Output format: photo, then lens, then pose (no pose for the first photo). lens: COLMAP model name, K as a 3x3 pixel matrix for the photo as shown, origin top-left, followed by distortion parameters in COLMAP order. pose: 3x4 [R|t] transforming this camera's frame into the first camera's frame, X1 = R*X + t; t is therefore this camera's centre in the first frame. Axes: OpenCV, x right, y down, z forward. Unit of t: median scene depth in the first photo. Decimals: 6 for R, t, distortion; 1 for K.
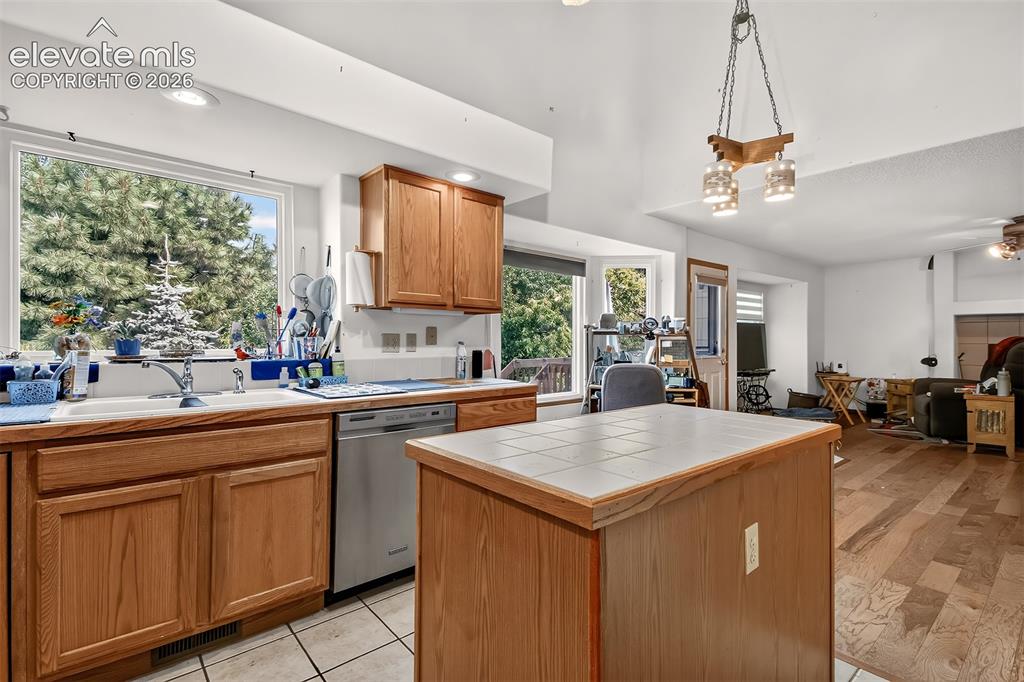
lens RADIAL K [[471.6, 0, 508.4], [0, 471.6, 335.5], [0, 0, 1]] dist [0.043574, -0.016889]
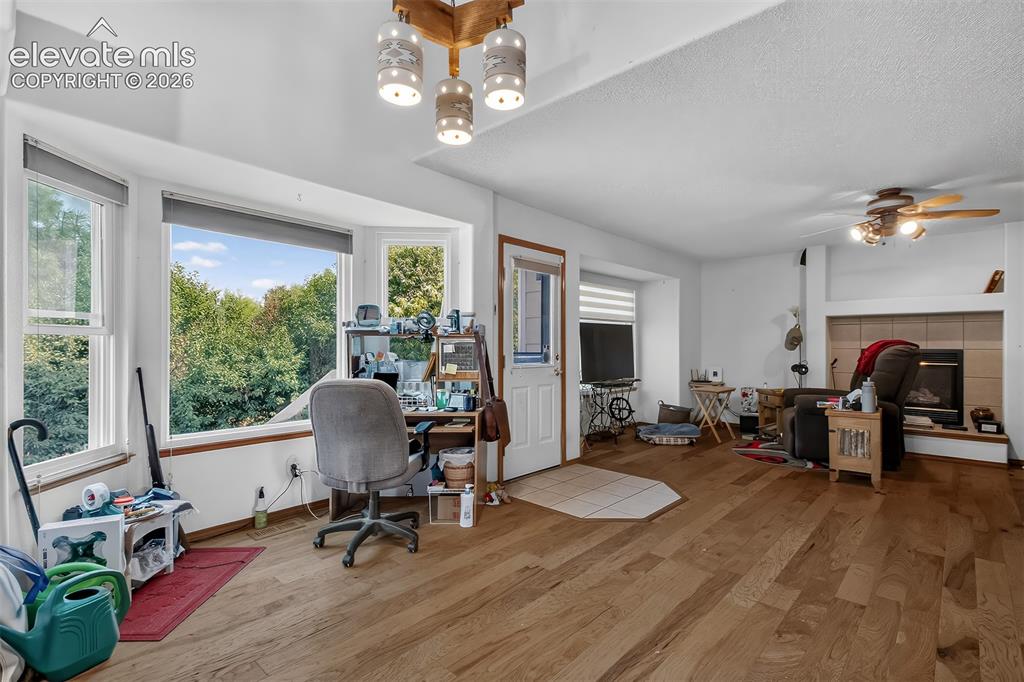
lens RADIAL K [[477.2, 0, 512.0], [0, 477.2, 341.0], [0, 0, 1]] dist [0.032121, -0.000487]
pose [[0.991809, 0.002644, 0.127703, 0.310035], [-0.002533, 0.999996, -0.001033, 0.006571], [-0.127706, 0.000701, 0.991812, 0.253529]]
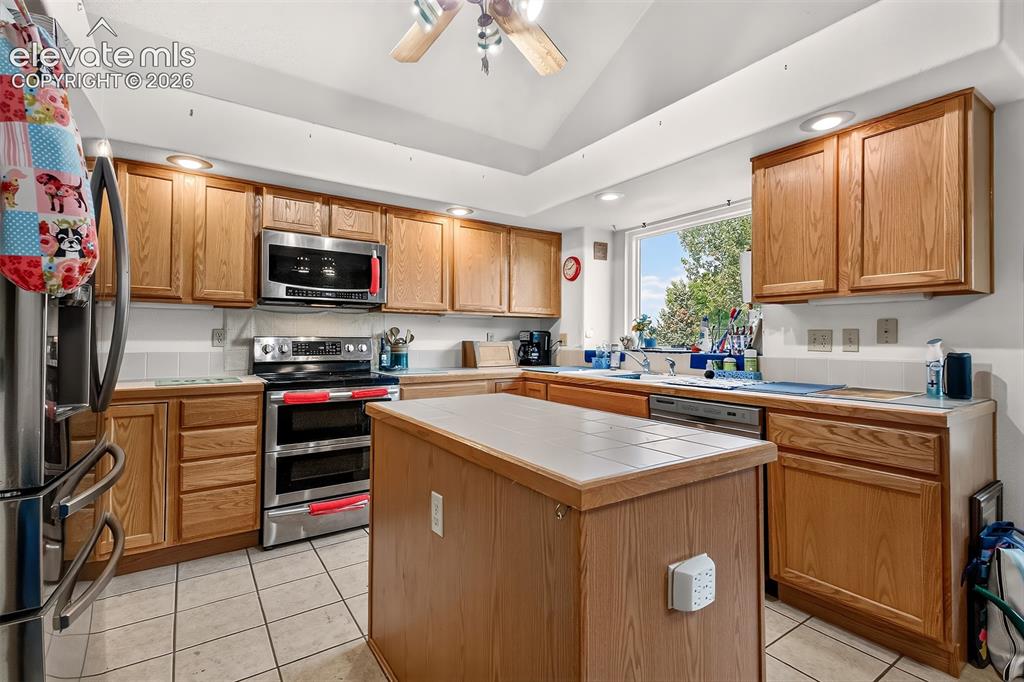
lens RADIAL K [[471.6, 0, 508.4], [0, 471.6, 335.5], [0, 0, 1]] dist [0.043574, -0.016889]
pose [[-0.118354, -0.011747, -0.992902, 0.388166], [0.009955, 0.999866, -0.013016, 0.006973], [0.992922, -0.011424, -0.118222, 0.307219]]
